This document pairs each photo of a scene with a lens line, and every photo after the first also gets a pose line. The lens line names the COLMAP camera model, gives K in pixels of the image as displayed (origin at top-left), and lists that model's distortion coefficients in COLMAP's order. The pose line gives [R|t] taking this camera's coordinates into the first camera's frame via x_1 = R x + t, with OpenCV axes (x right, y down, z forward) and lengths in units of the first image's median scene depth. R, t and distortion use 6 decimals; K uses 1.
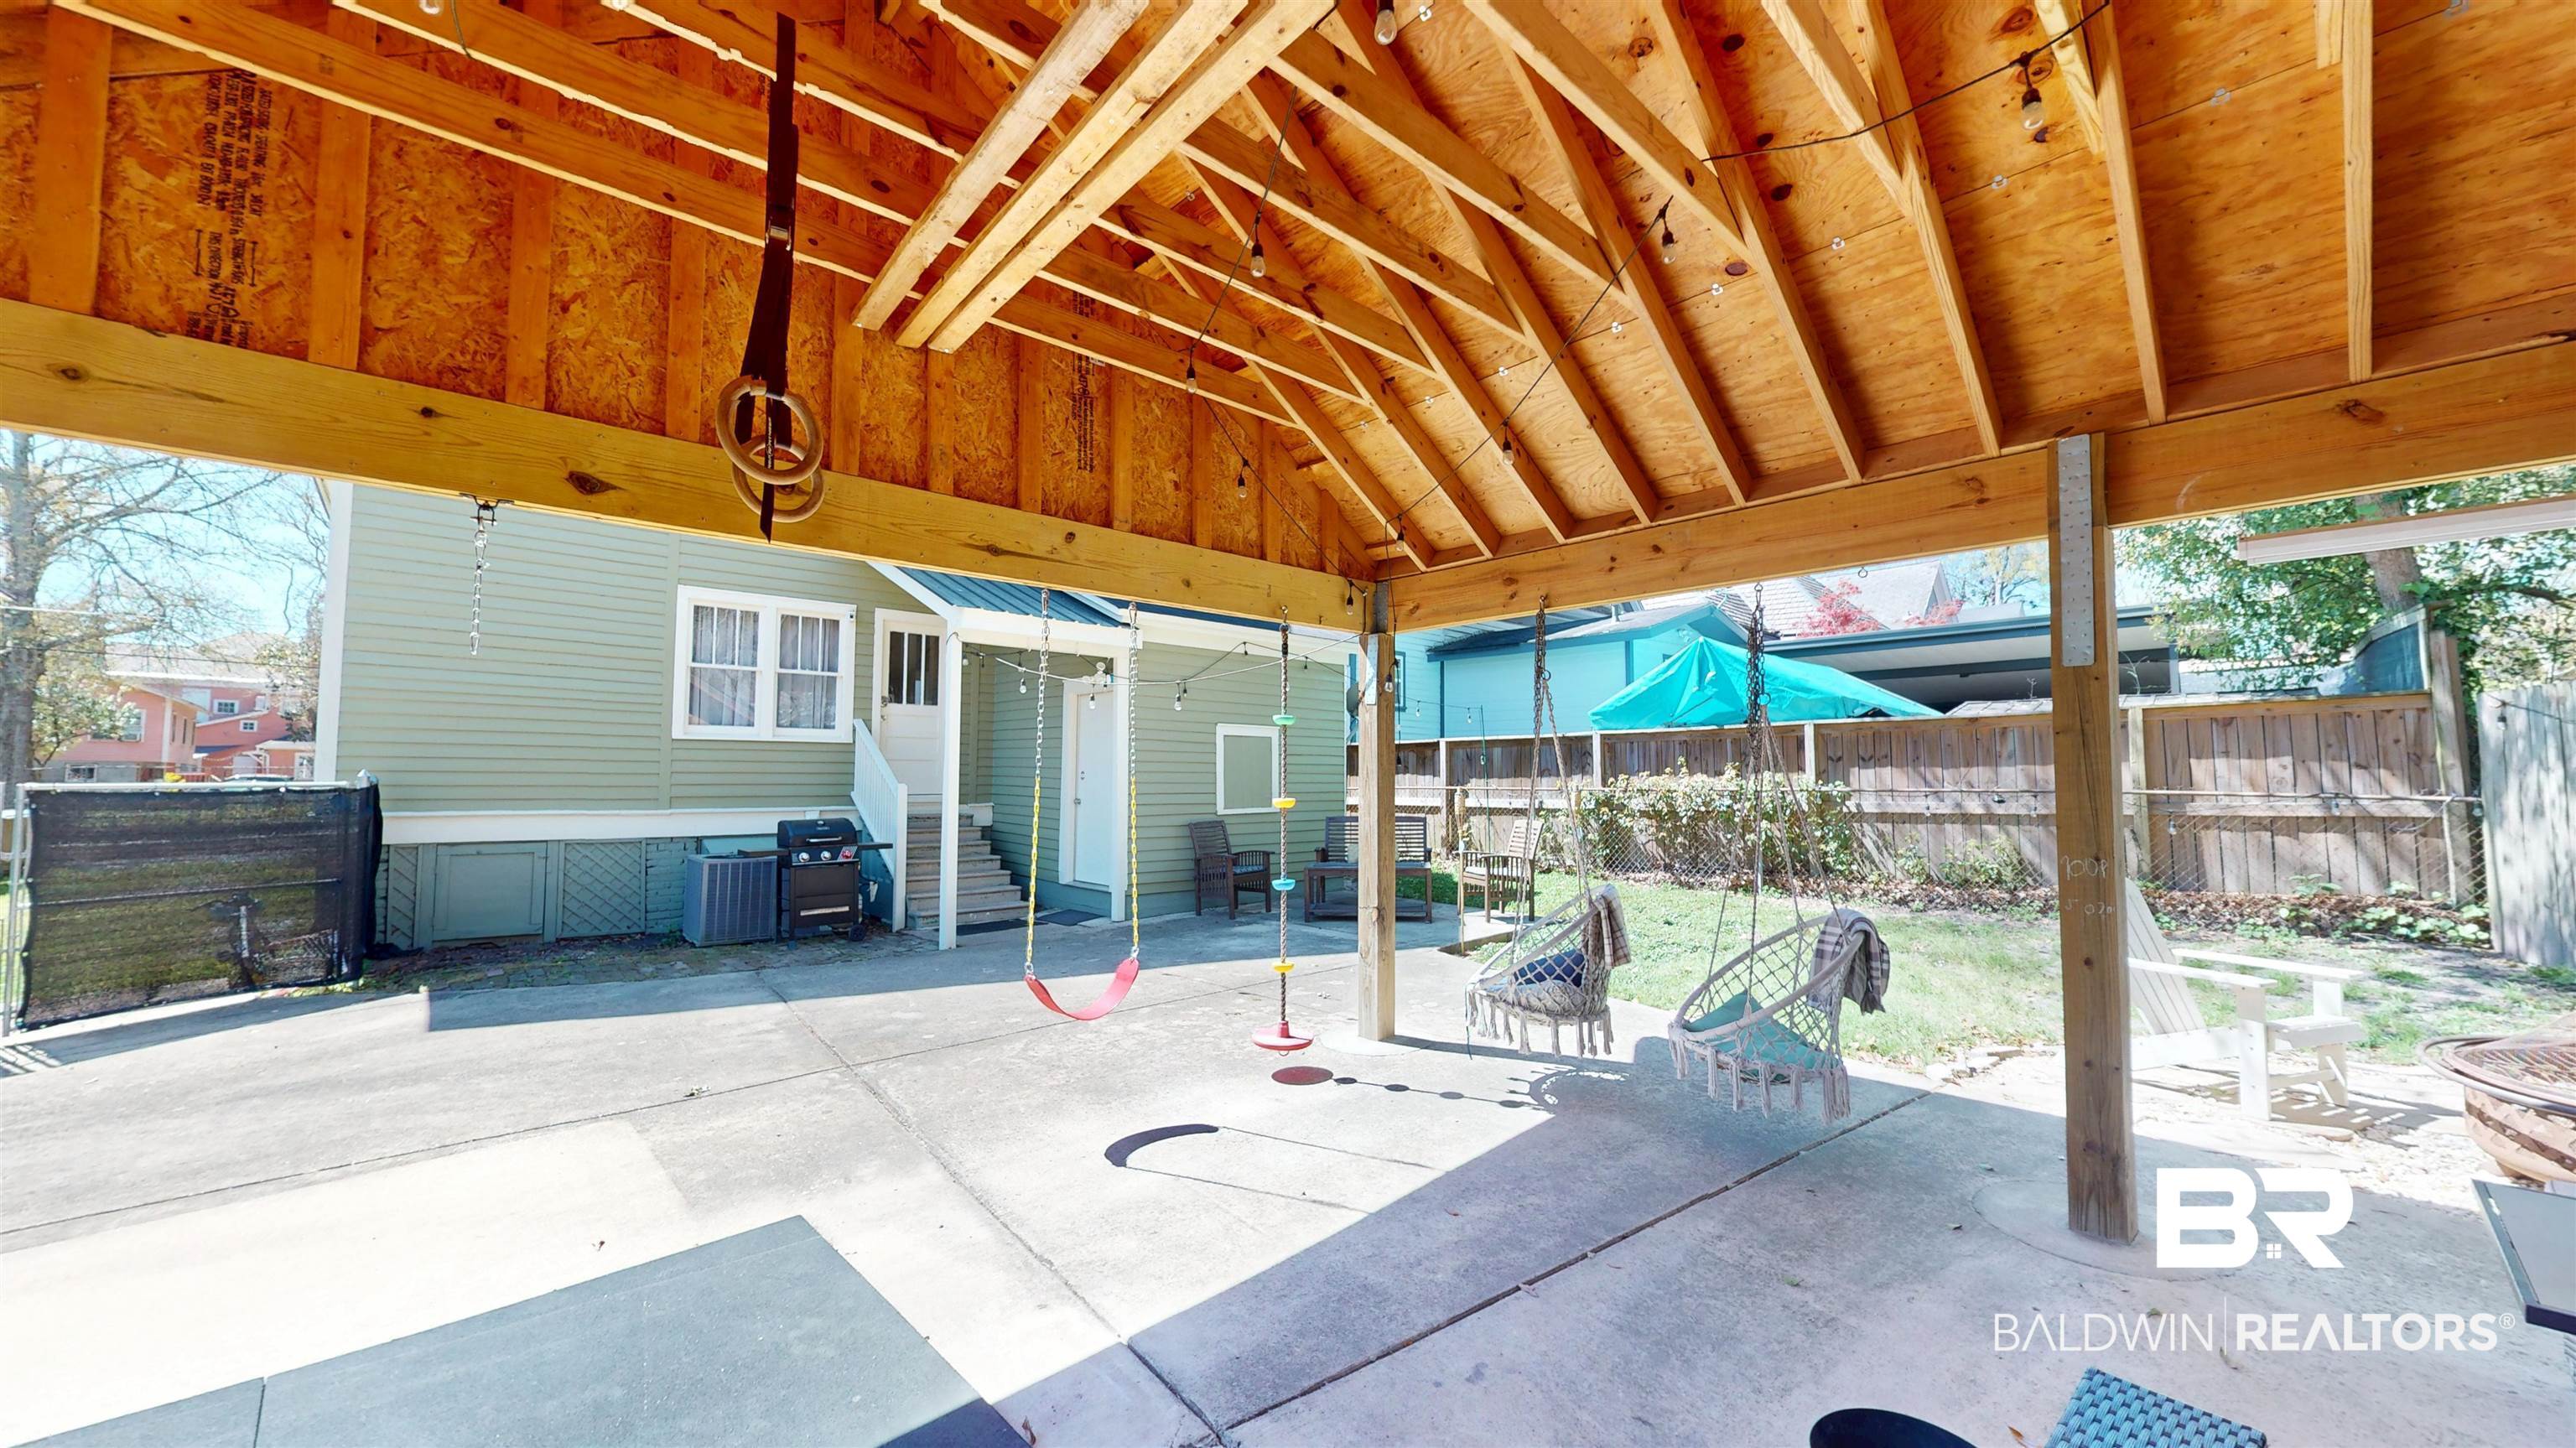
lens RADIAL K [[943.1, 0, 1288.0], [0, 943.1, 724.0], [0, 0, 1]] dist [-0.001012, 0.000106]
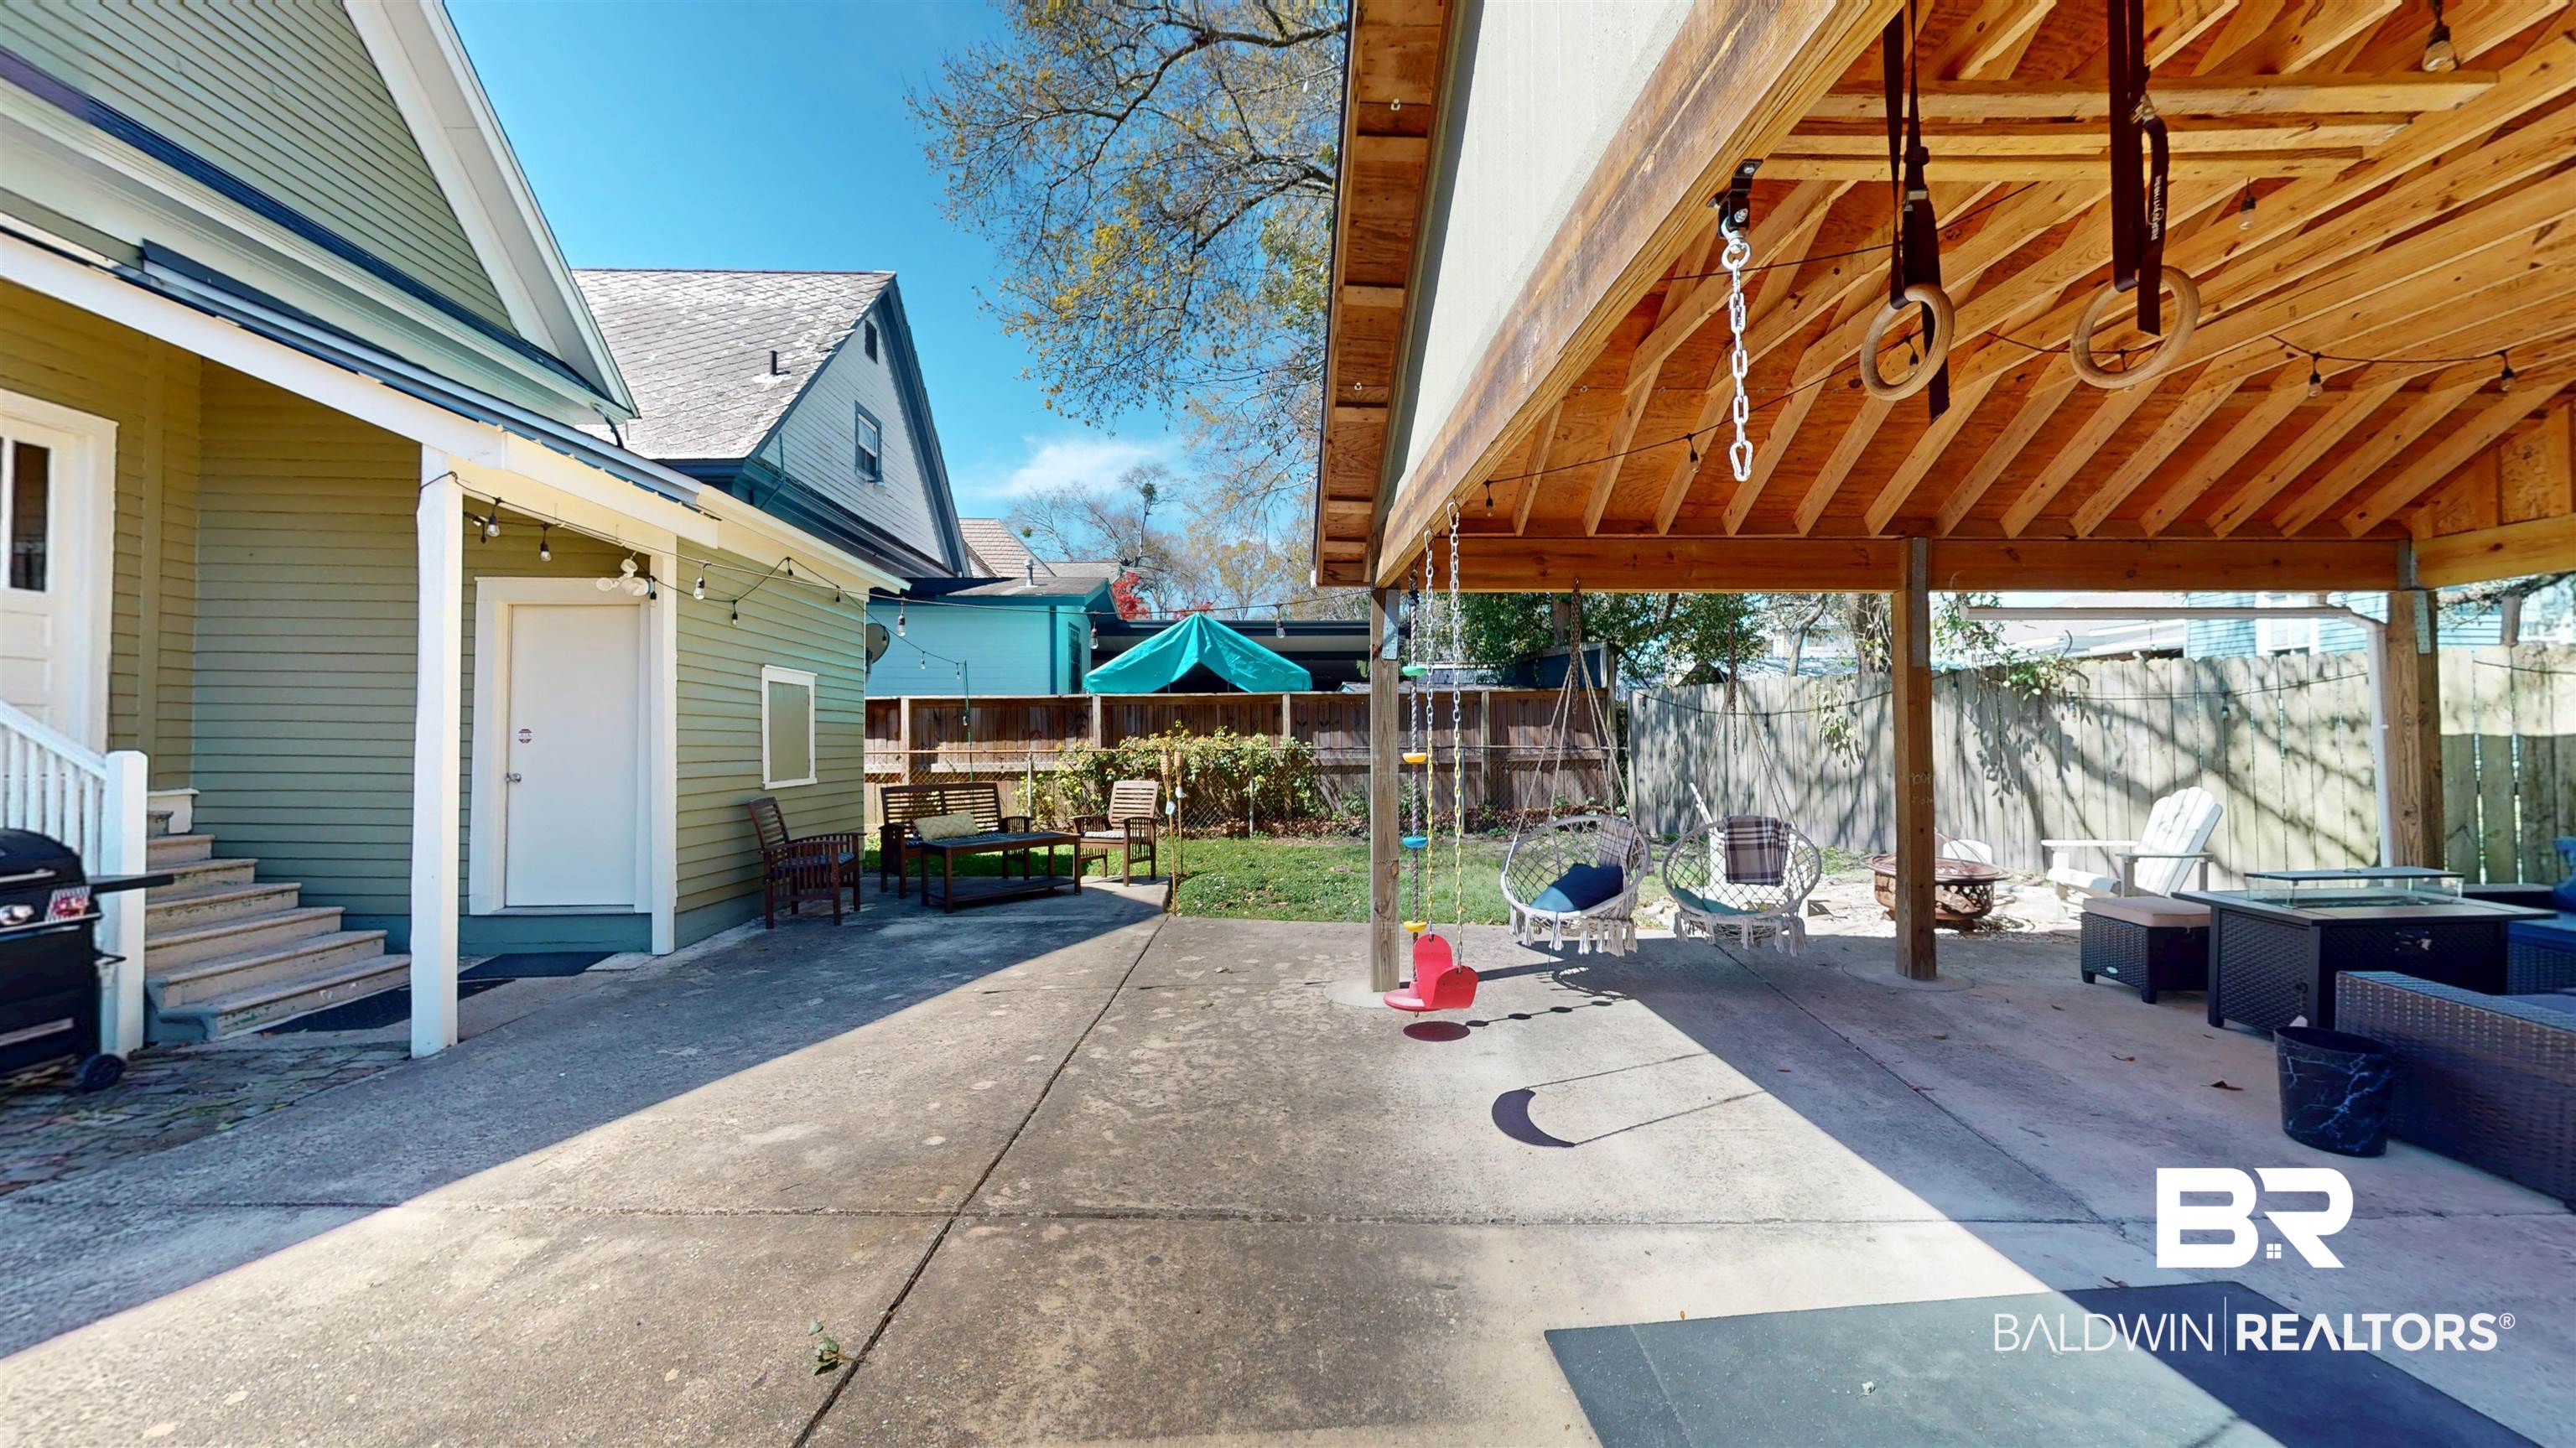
lens RADIAL K [[943.1, 0, 1288.0], [0, 943.1, 724.0], [0, 0, 1]] dist [-0.001012, 0.000106]
pose [[0.632859, 0.012127, 0.774172, -0.677196], [-0.037844, 0.999167, 0.015284, 0.033922], [-0.773341, -0.038971, 0.632791, 0.406930]]
